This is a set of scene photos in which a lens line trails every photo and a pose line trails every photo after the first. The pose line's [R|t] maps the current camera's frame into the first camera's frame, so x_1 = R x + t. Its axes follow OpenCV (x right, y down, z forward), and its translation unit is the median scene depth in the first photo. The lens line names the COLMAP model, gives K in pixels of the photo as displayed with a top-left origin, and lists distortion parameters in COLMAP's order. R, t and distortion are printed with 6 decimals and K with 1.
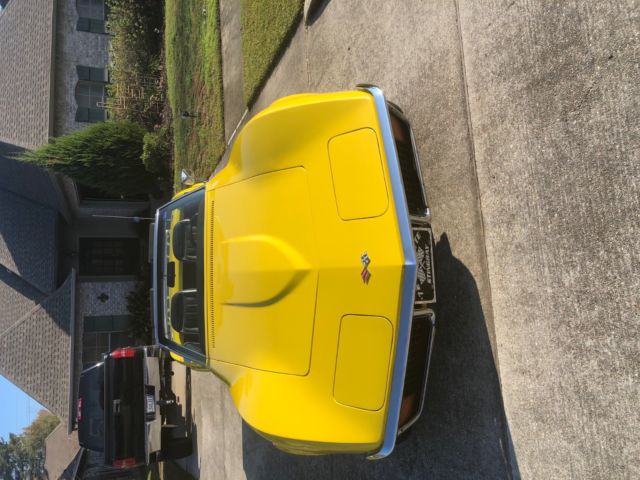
lens RADIAL K [[531.2, 0, 317.0], [0, 531.2, 244.3], [0, 0, 1]] dist [0.007869, 0.009846]
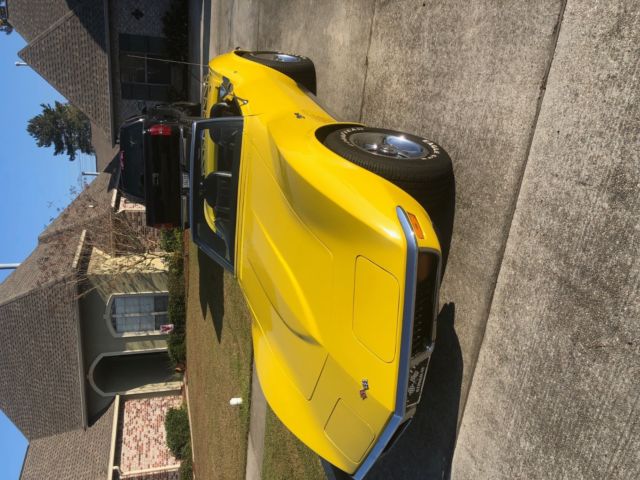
lens RADIAL K [[531.2, 0, 317.0], [0, 531.2, 244.3], [0, 0, 1]] dist [0.007869, 0.009846]
pose [[0.984871, 0.172884, -0.011873, -0.008346], [-0.140971, 0.839149, 0.525316, -0.127517], [0.100781, -0.515695, 0.850824, 0.021728]]
